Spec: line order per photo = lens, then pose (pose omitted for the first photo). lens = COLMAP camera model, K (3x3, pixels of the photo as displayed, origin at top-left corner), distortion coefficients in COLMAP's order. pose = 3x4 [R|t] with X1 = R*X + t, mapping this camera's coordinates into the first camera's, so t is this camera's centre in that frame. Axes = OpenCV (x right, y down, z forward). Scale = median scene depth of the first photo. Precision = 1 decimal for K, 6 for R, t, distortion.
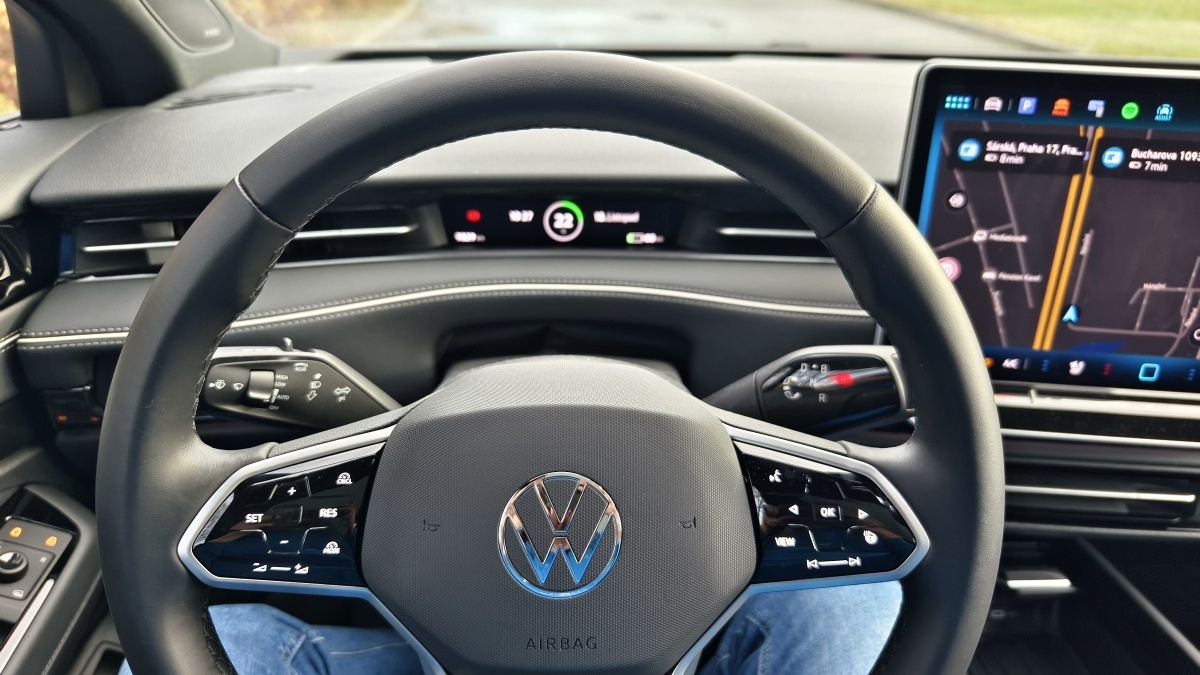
lens RADIAL K [[869.9, 0, 599.0], [0, 869.9, 318.8], [0, 0, 1]] dist [-0.040210, 0.002103]
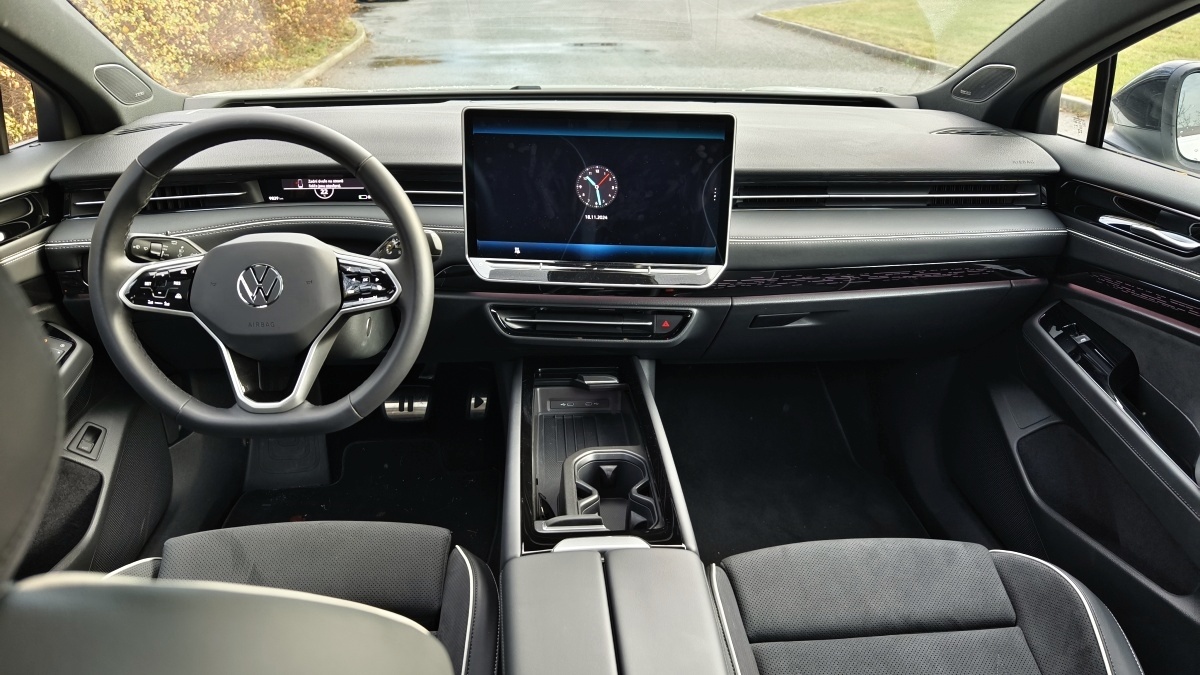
lens RADIAL K [[882.9, 0, 600.0], [0, 882.9, 337.5], [0, 0, 1]] dist [-0.008546, -0.001083]
pose [[0.999423, -0.026422, 0.021327, 0.696479], [0.026509, 0.999641, -0.003832, 0.323492], [-0.021218, 0.004395, 0.999765, -1.310628]]
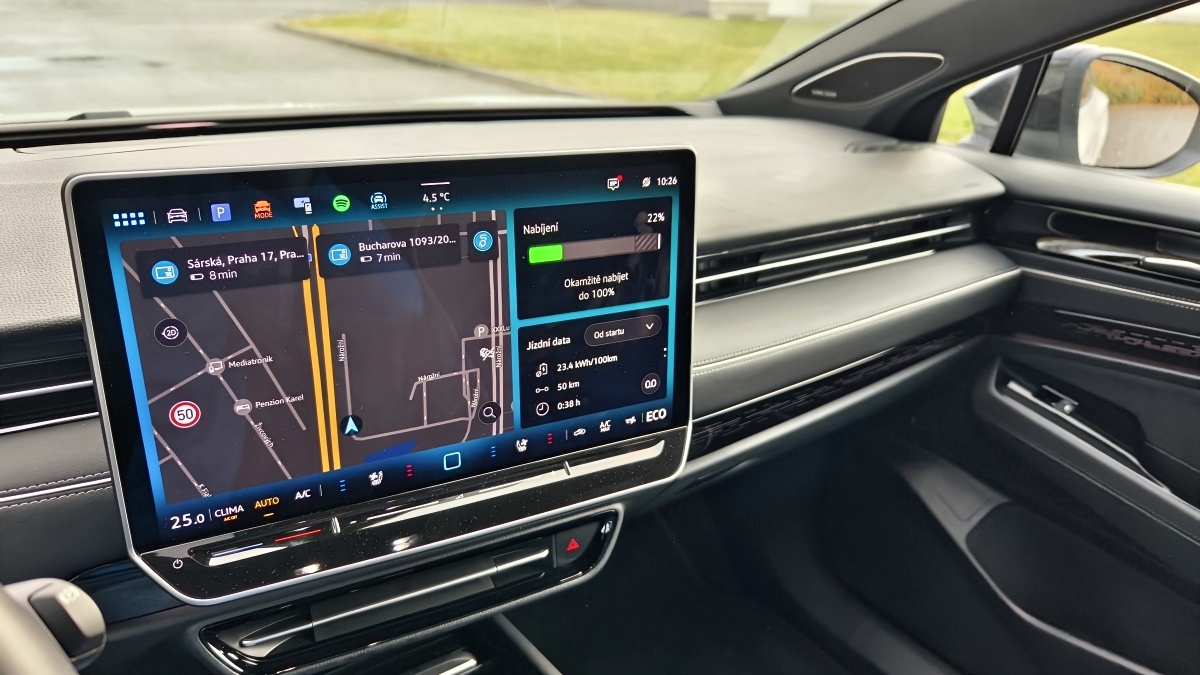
lens RADIAL K [[882.9, 0, 600.0], [0, 882.9, 337.5], [0, 0, 1]] dist [-0.008546, -0.001083]
pose [[0.826951, -0.199482, 0.525698, 0.325039], [0.207844, 0.977178, 0.043852, -0.088730], [-0.522449, 0.073000, 0.849540, 0.086404]]
